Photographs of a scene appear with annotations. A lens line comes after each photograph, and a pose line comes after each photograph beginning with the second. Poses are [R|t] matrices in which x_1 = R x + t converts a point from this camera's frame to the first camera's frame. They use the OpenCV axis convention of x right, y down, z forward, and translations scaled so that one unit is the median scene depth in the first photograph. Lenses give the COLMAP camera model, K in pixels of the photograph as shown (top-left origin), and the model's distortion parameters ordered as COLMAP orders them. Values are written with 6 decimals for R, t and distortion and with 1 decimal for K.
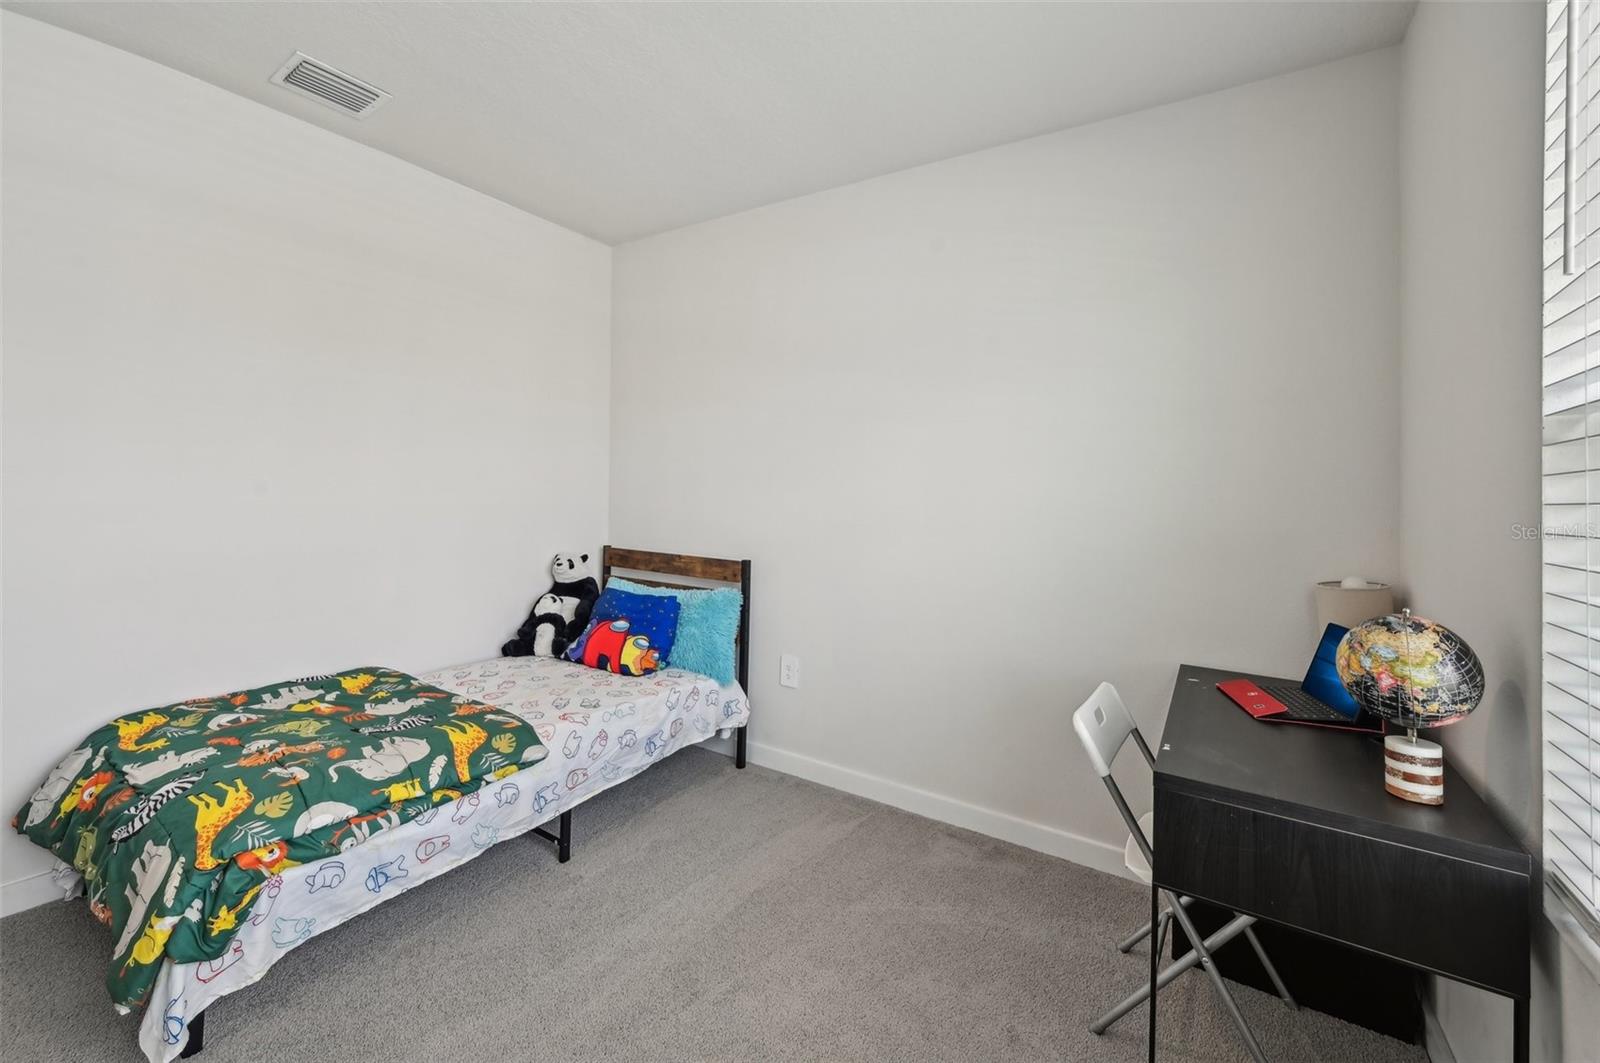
lens RADIAL K [[672.0, 0, 798.8], [0, 672.0, 489.1], [0, 0, 1]] dist [-0.000020, -0.000099]
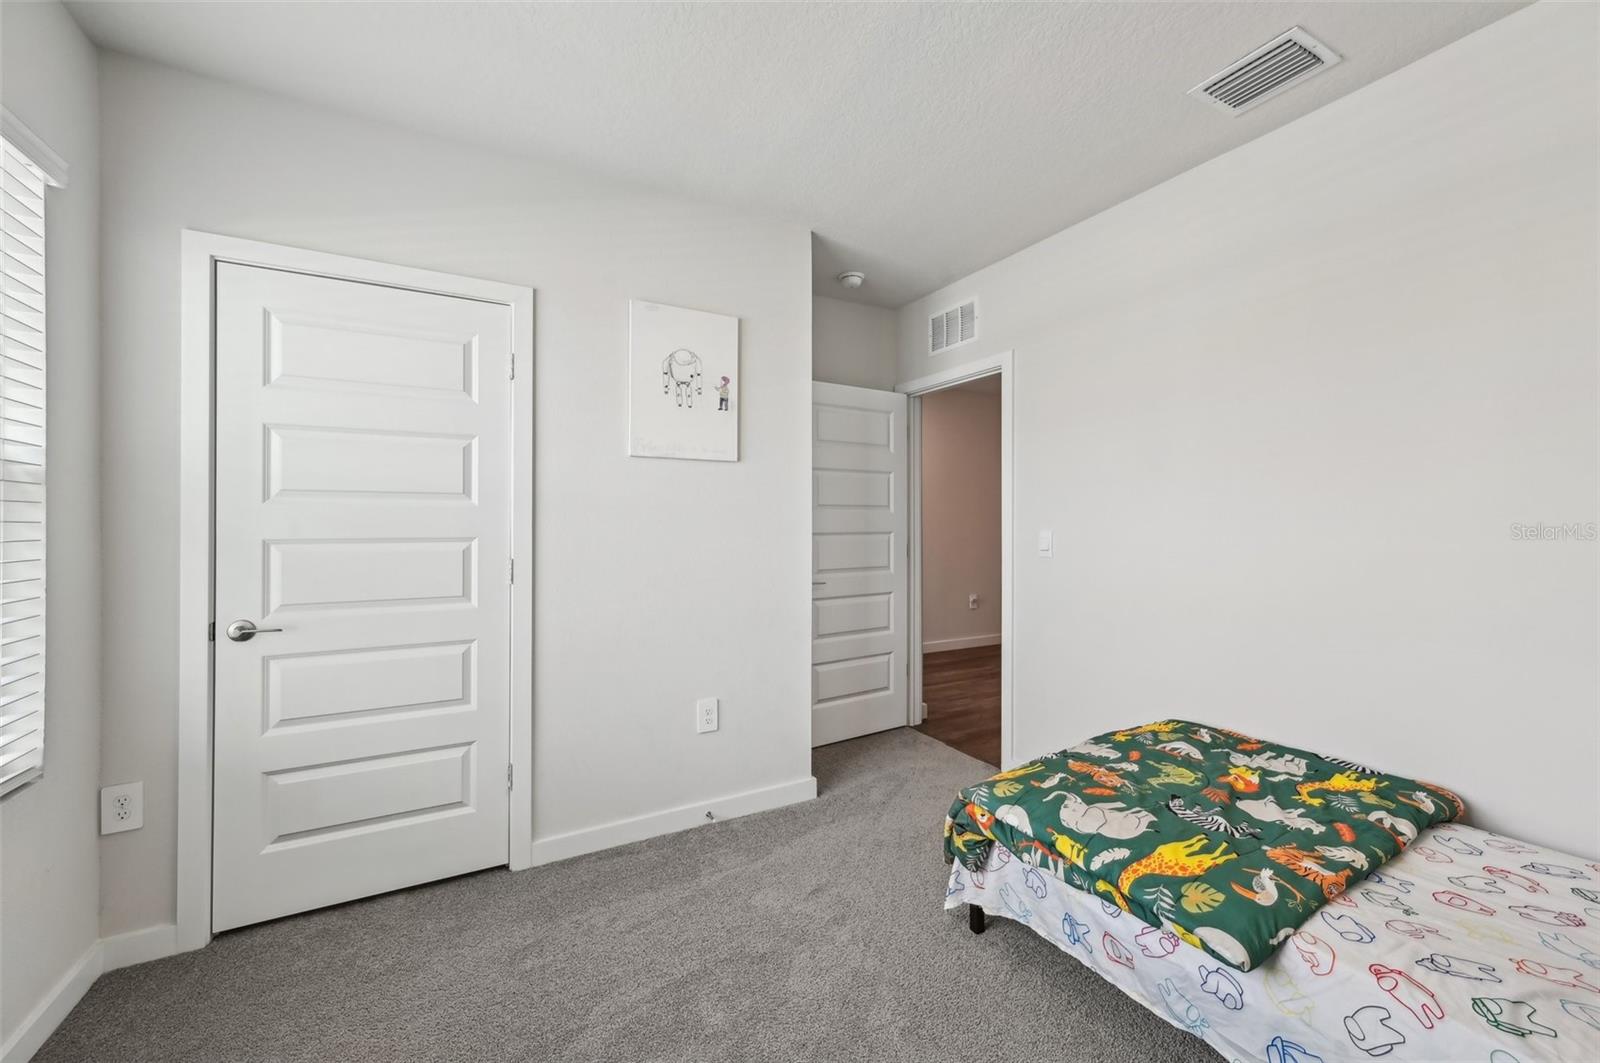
lens RADIAL K [[624.0, 0, 809.5], [0, 624.0, 516.4], [0, 0, 1]] dist [0.000678, 0.000052]
pose [[-0.456464, -0.034020, -0.889091, 0.341767], [-0.007292, 0.999378, -0.034497, 0.011370], [0.889712, -0.009263, -0.456428, 0.976437]]
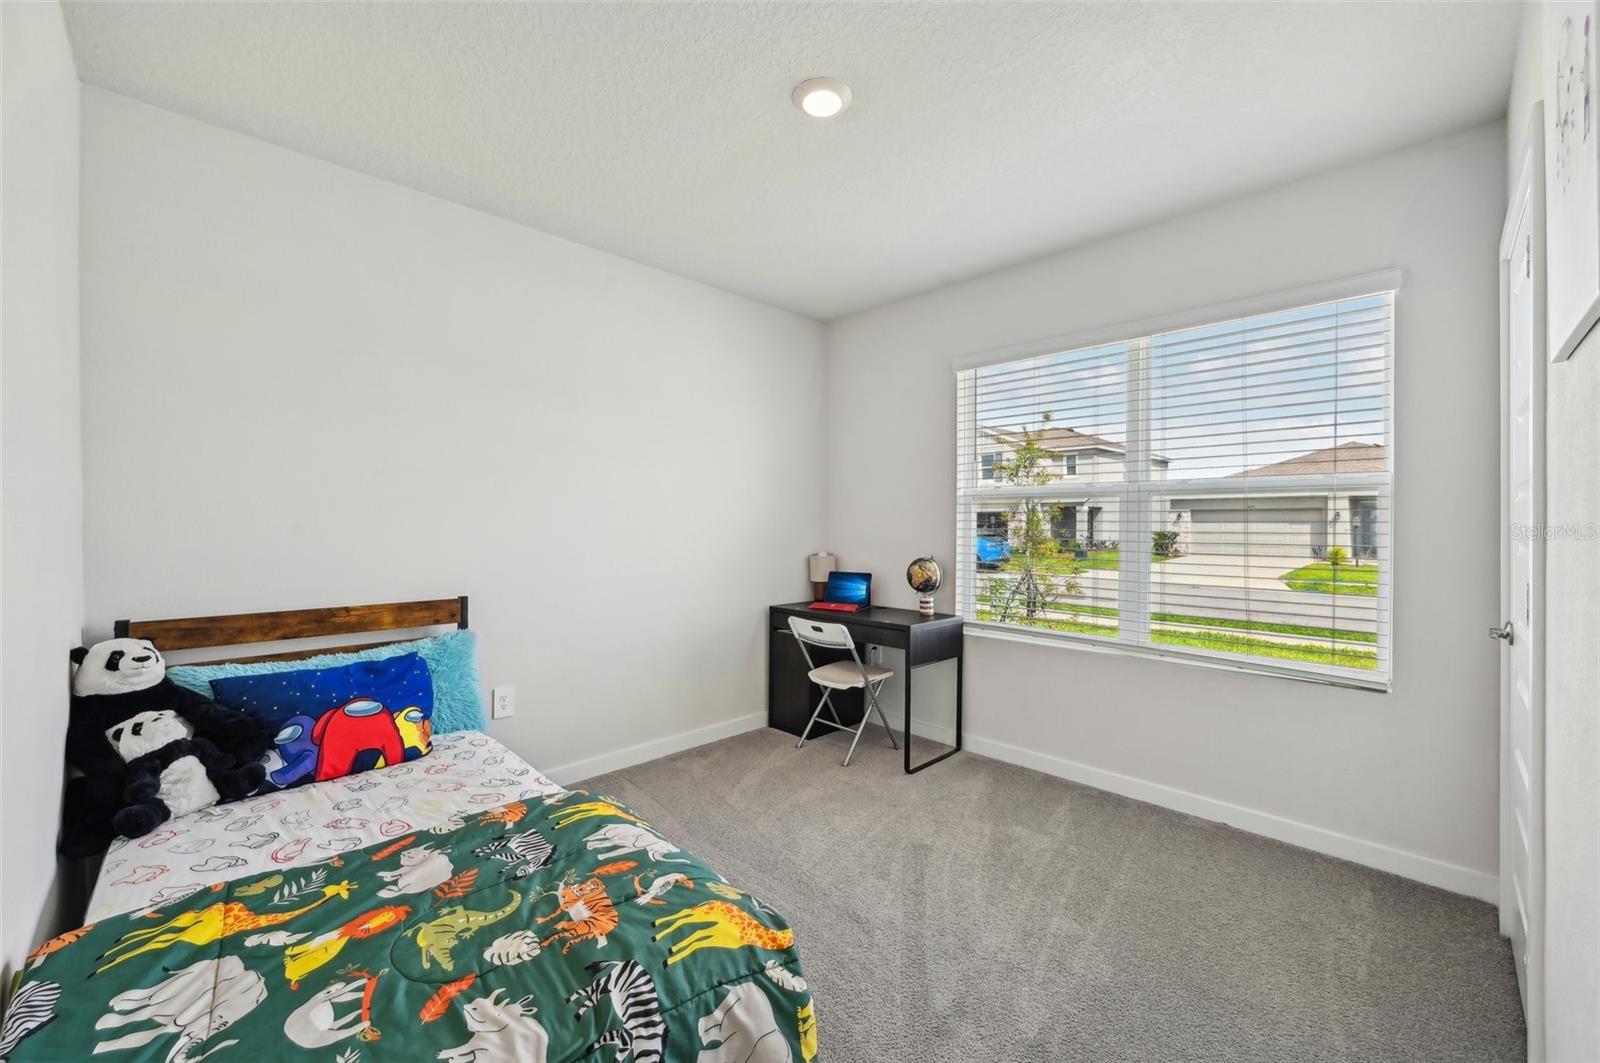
lens RADIAL K [[627.0, 0, 793.6], [0, 627.0, 524.6], [0, 0, 1]] dist [0.001579, 0.000080]
pose [[0.210619, -0.029685, 0.977117, -1.262605], [-0.004400, 0.999500, 0.031314, -0.031332], [-0.977558, -0.010894, 0.210383, 0.603381]]
